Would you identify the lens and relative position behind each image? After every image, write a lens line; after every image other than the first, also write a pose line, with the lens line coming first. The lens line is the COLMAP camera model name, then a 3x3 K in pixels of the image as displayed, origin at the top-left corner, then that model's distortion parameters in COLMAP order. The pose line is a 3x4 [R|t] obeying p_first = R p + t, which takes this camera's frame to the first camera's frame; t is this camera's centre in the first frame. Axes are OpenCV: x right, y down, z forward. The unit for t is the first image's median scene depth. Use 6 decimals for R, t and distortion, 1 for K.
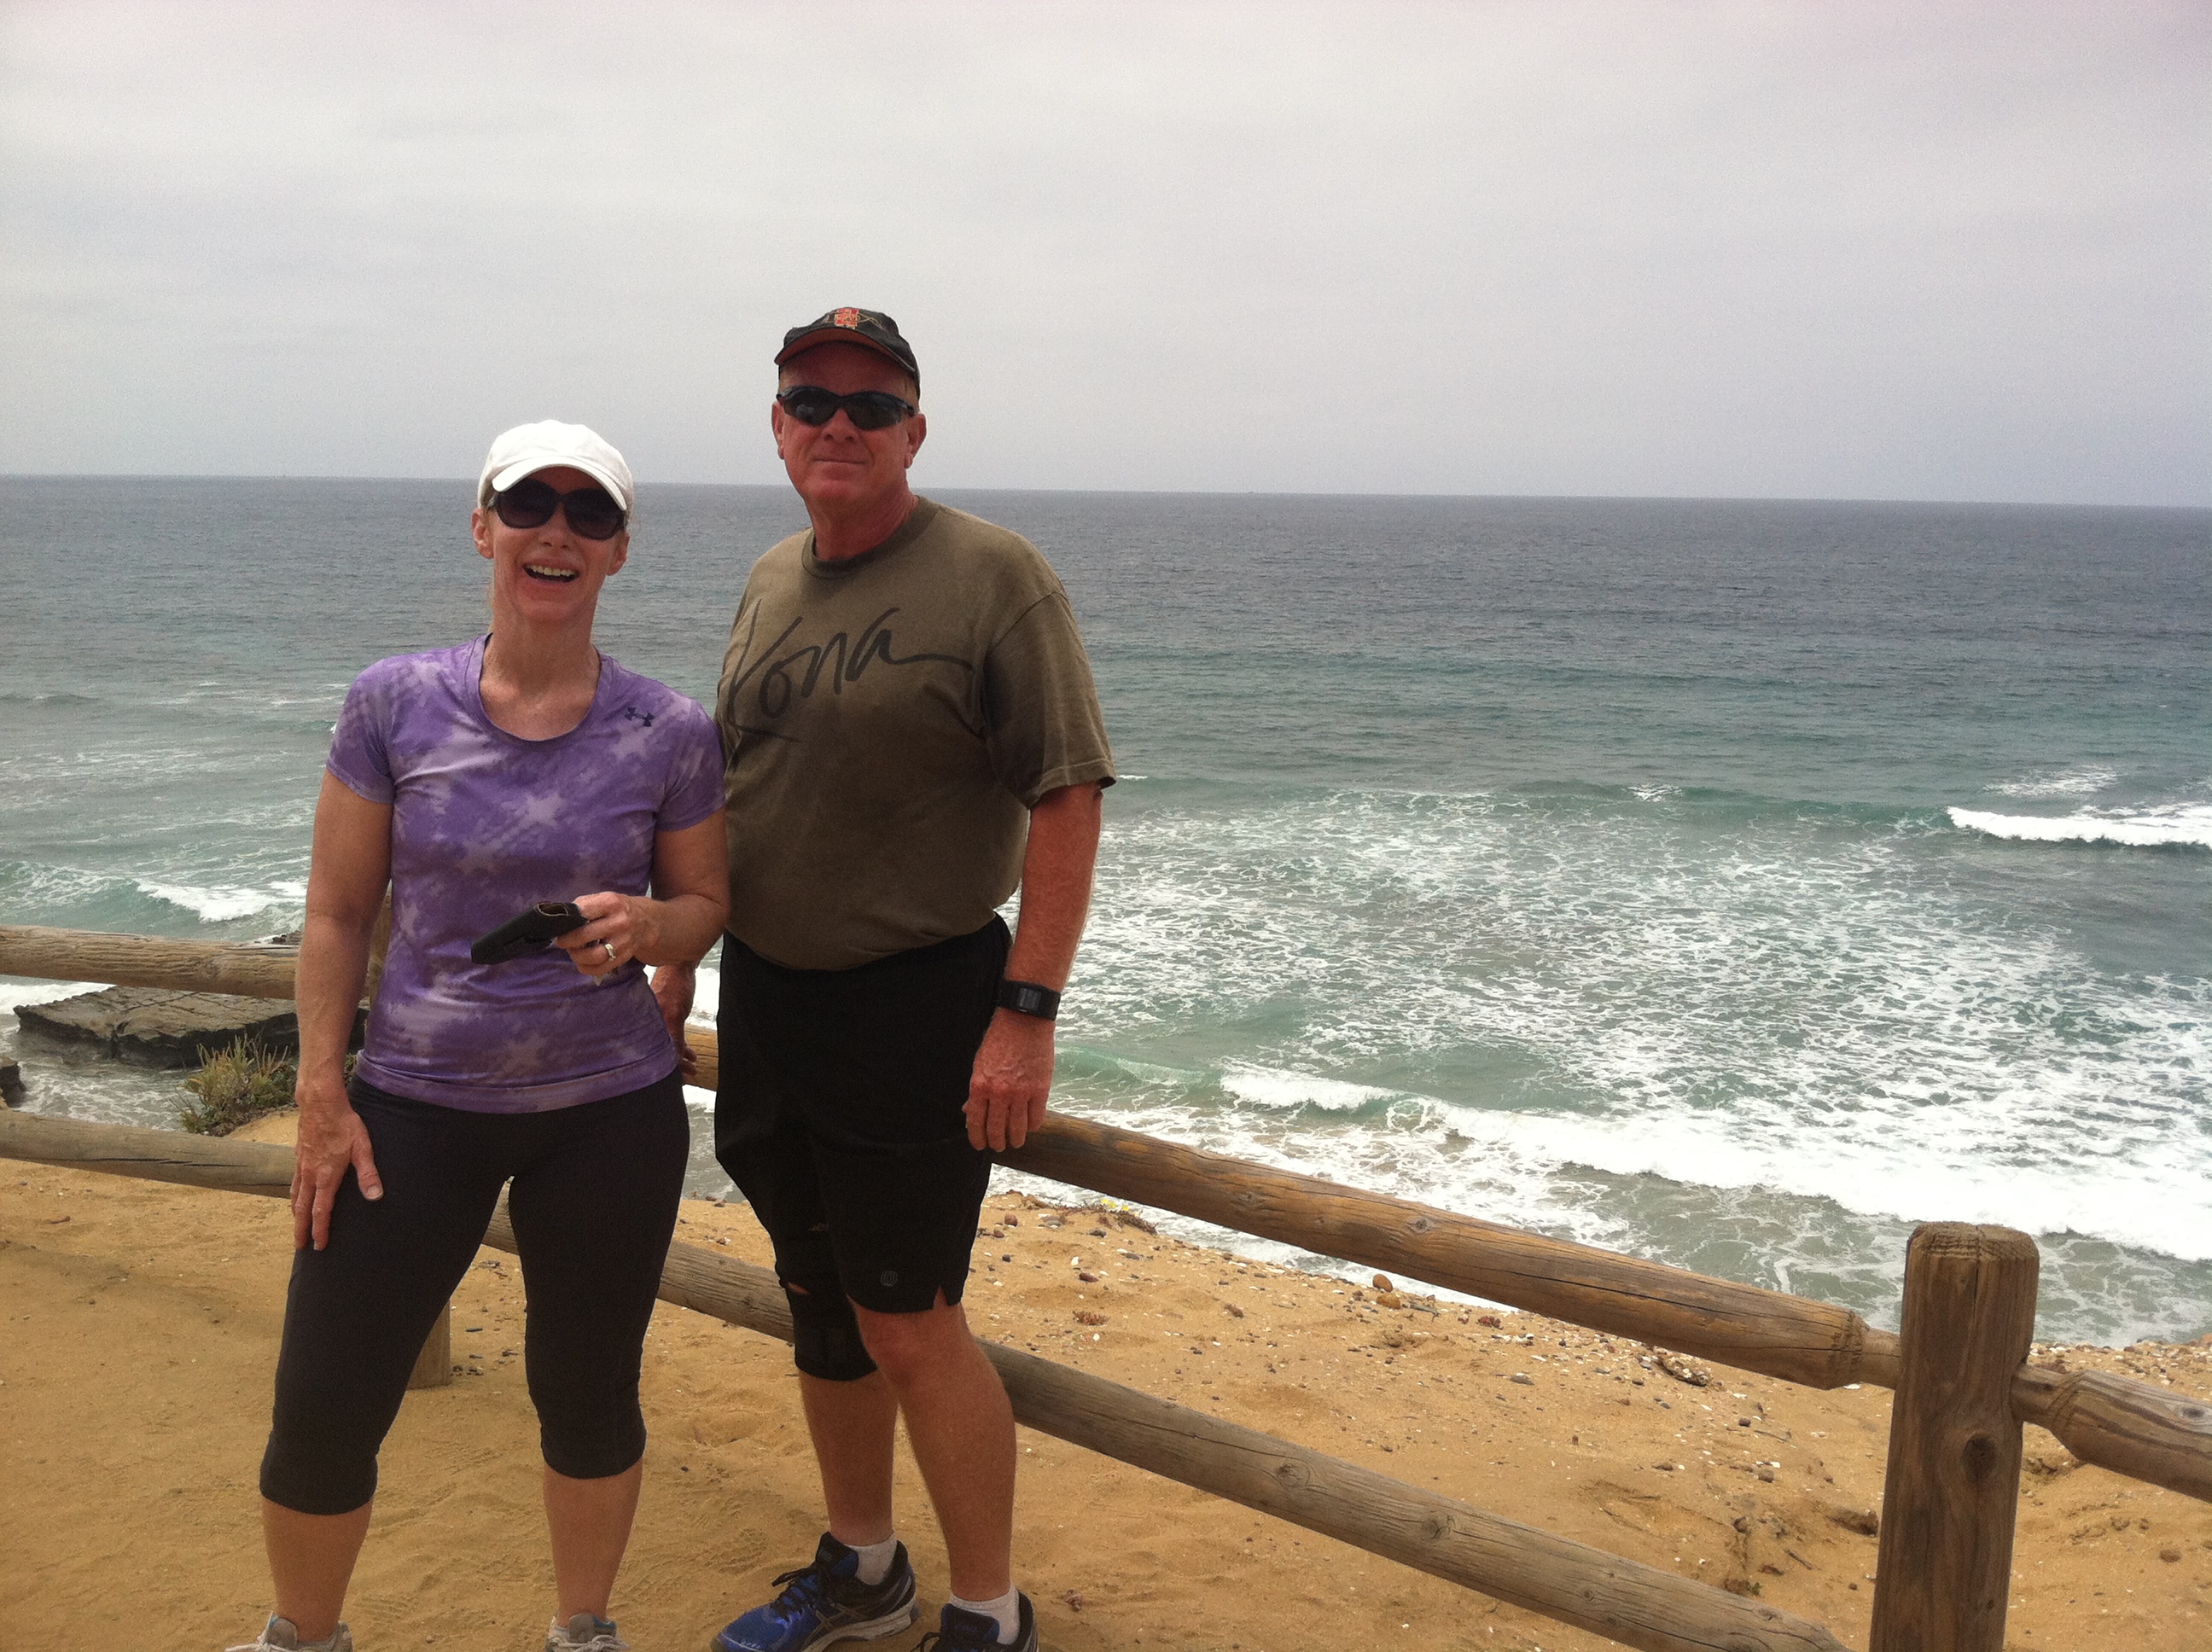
lens RADIAL K [[2076.5, 0, 1106.0], [0, 2076.5, 826.0], [0, 0, 1]] dist [-0.092995, -0.008935]
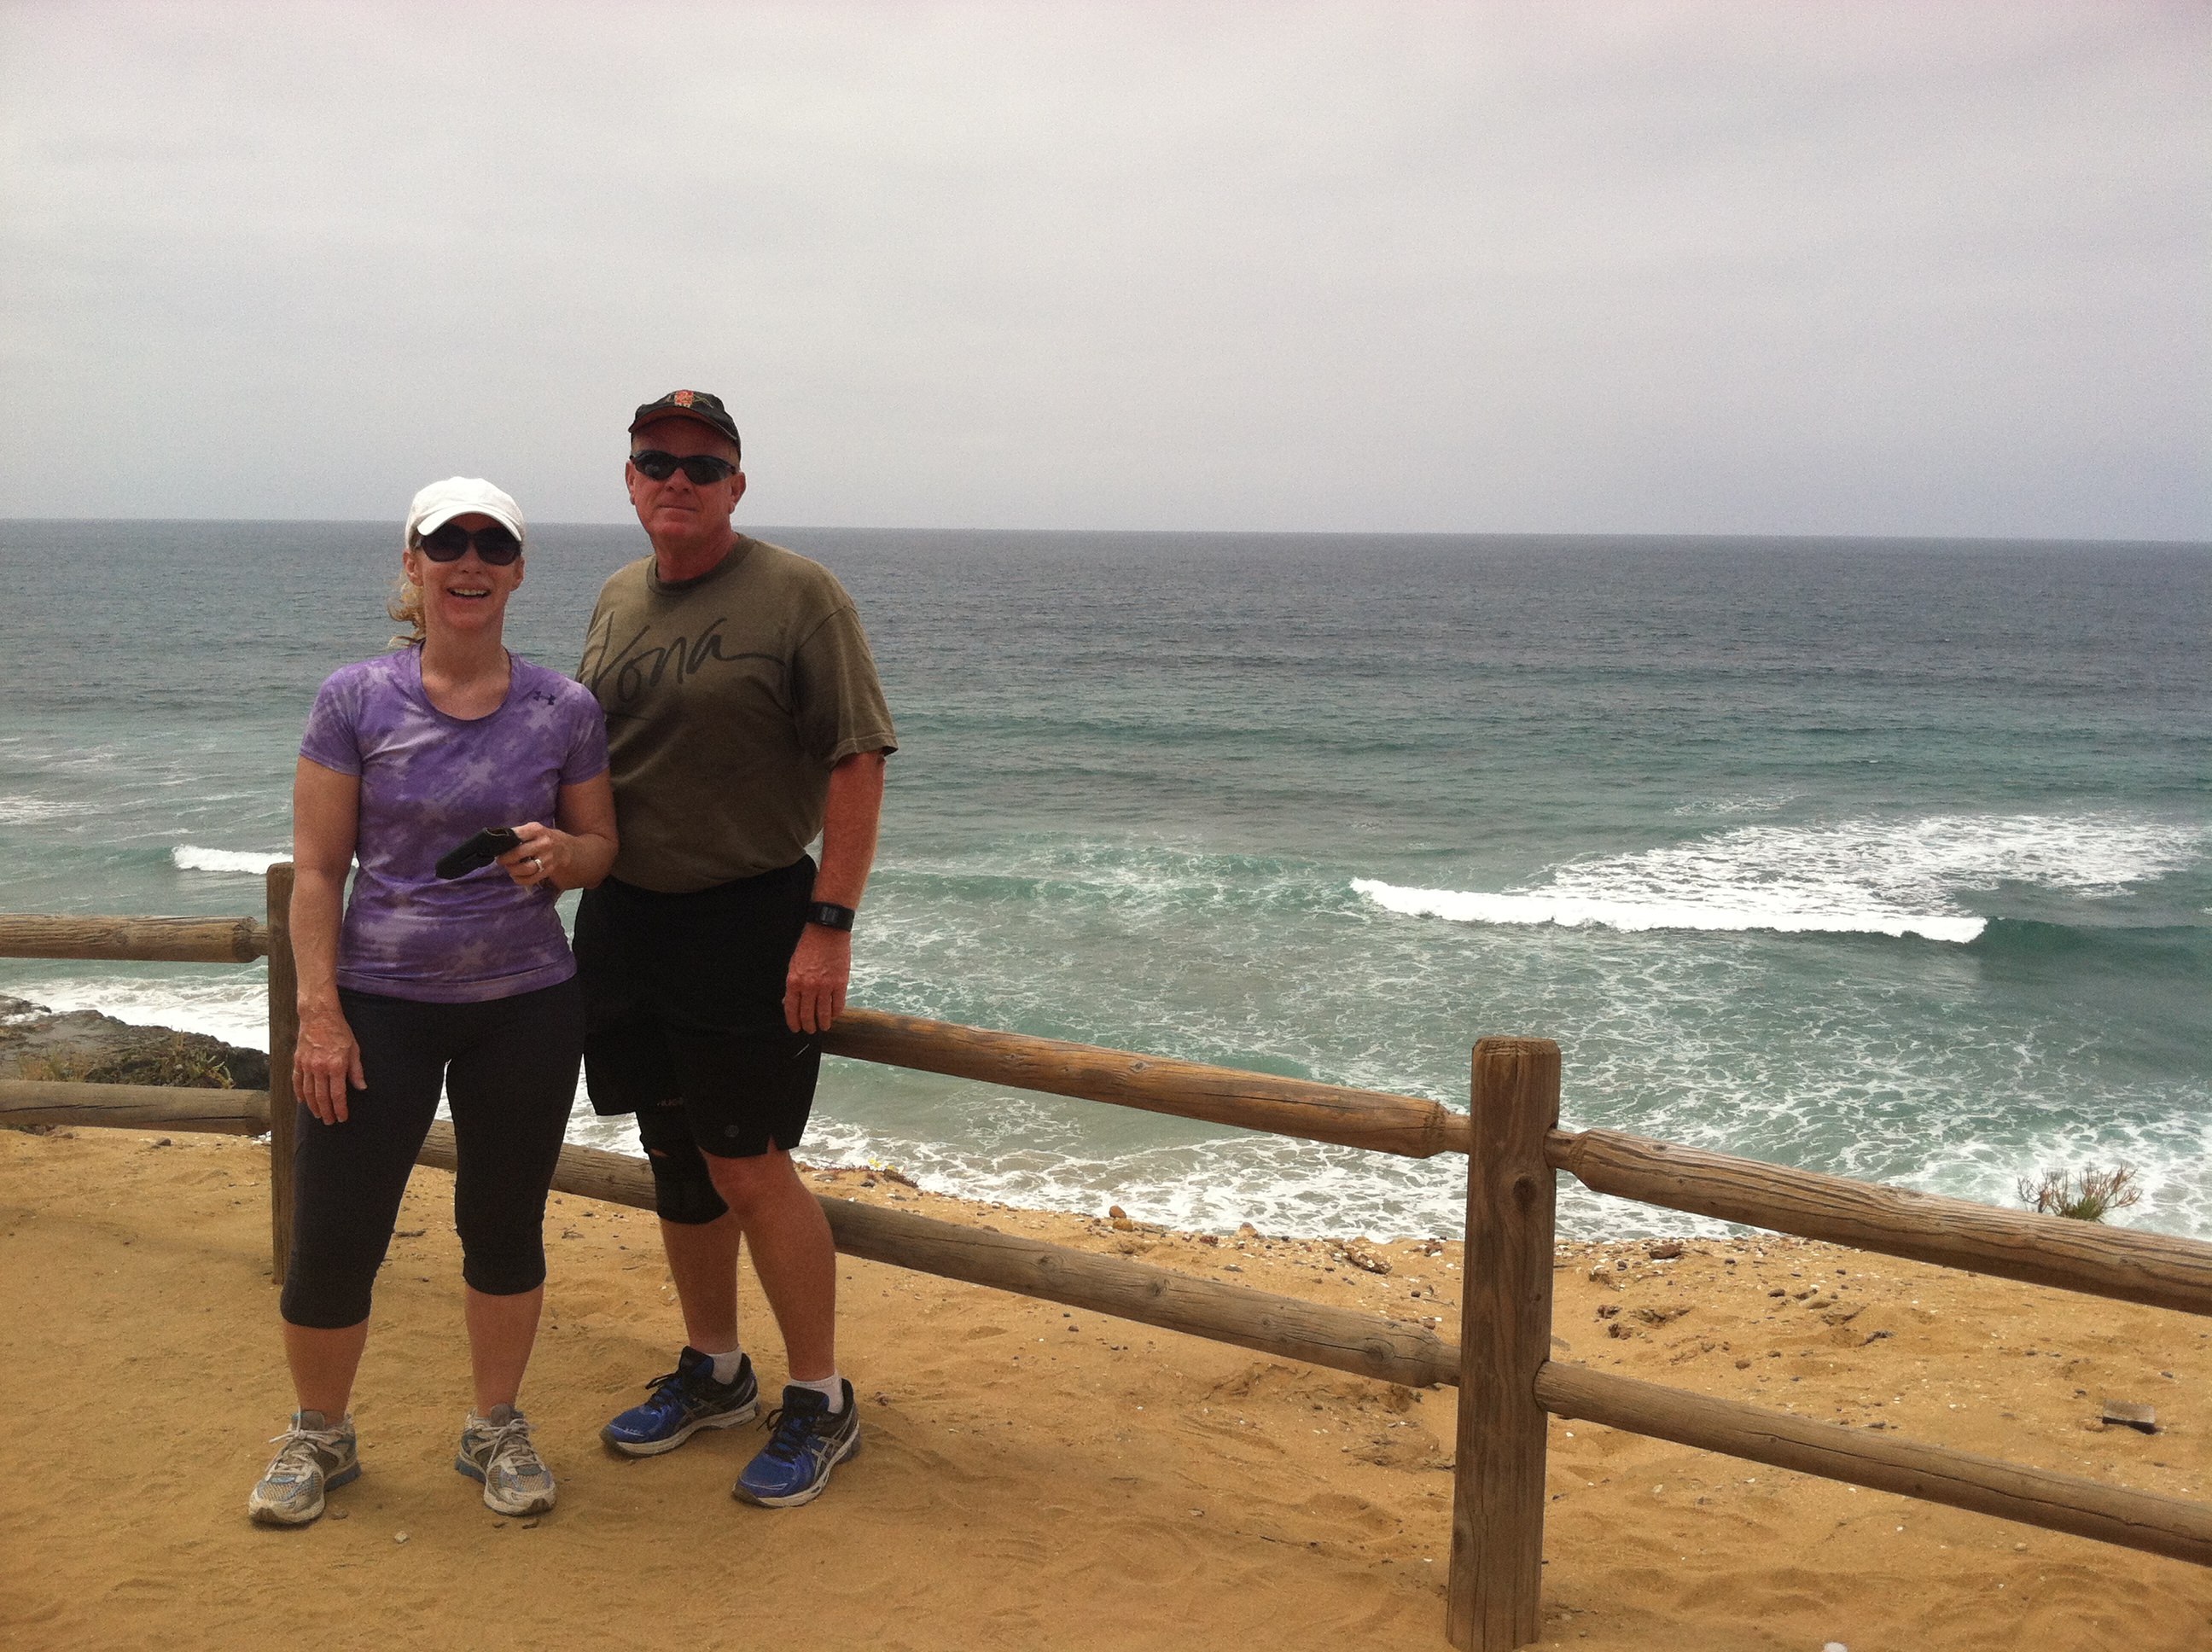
lens RADIAL K [[2076.5, 0, 1106.0], [0, 2076.5, 826.0], [0, 0, 1]] dist [-0.092995, -0.008935]
pose [[0.991097, -0.018801, 0.131810, -0.041802], [0.020791, 0.999689, -0.013740, 0.045345], [-0.131511, 0.016358, 0.991180, -0.318283]]
